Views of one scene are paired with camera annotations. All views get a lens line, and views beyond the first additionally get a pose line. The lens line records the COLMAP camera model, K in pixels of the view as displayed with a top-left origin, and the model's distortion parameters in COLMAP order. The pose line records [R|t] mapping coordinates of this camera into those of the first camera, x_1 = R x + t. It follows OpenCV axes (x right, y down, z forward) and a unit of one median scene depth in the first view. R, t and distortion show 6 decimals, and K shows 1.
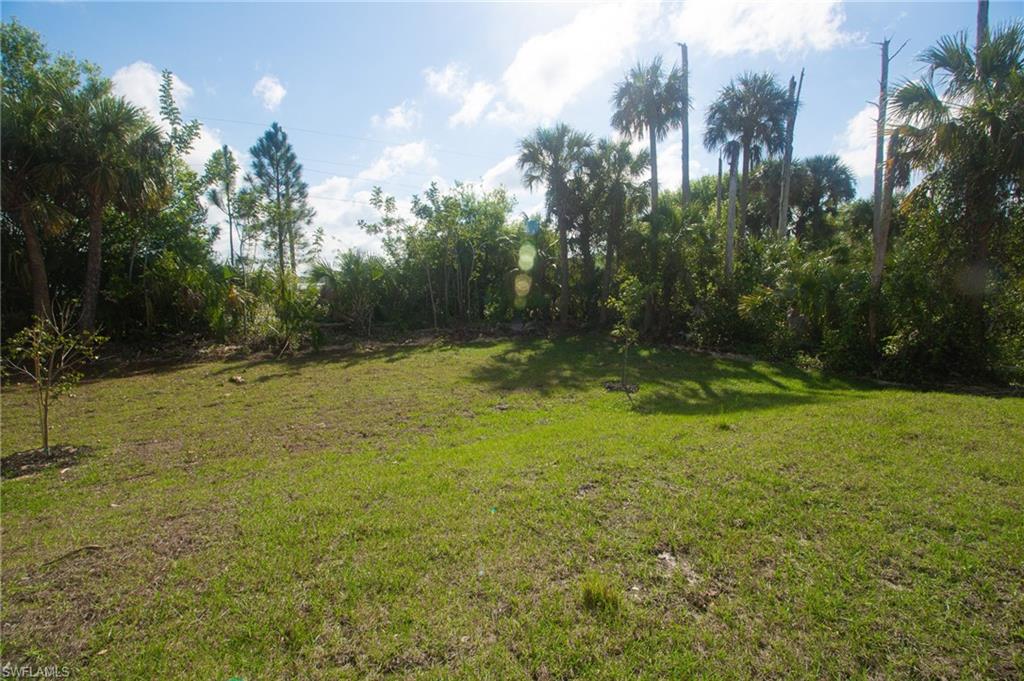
lens RADIAL K [[466.9, 0, 494.6], [0, 466.9, 343.6], [0, 0, 1]] dist [-0.003003, 0.002311]
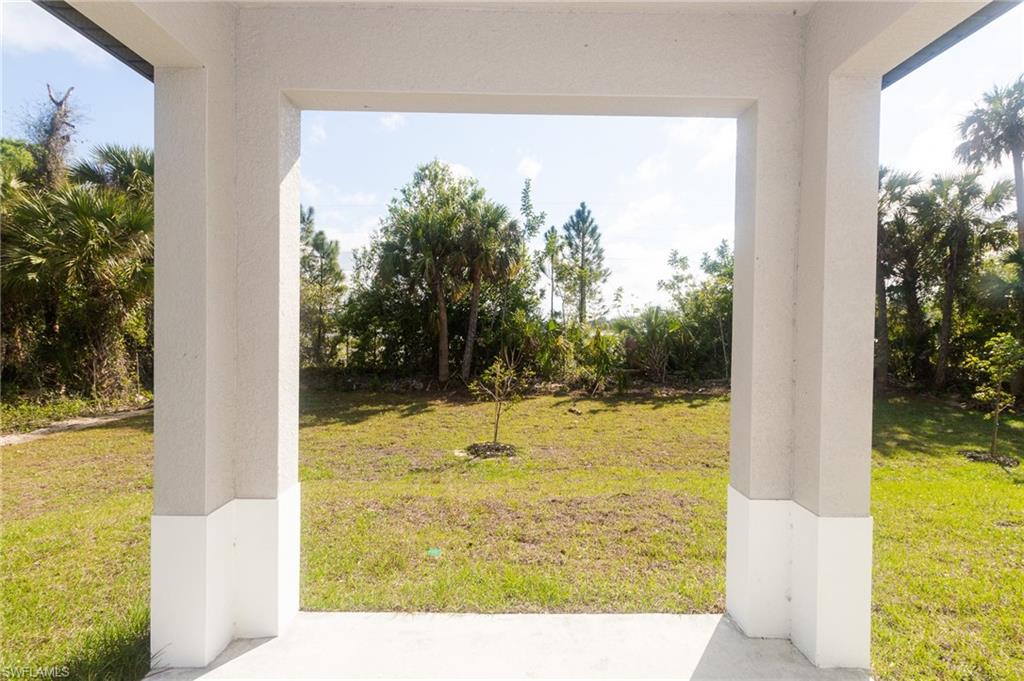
lens RADIAL K [[466.9, 0, 504.1], [0, 466.9, 343.0], [0, 0, 1]] dist [-0.003003, 0.002311]
pose [[0.881739, 0.021215, -0.471260, -0.083762], [-0.069365, 0.993960, -0.085037, 0.010295], [0.466610, 0.107669, 0.877885, -0.145292]]
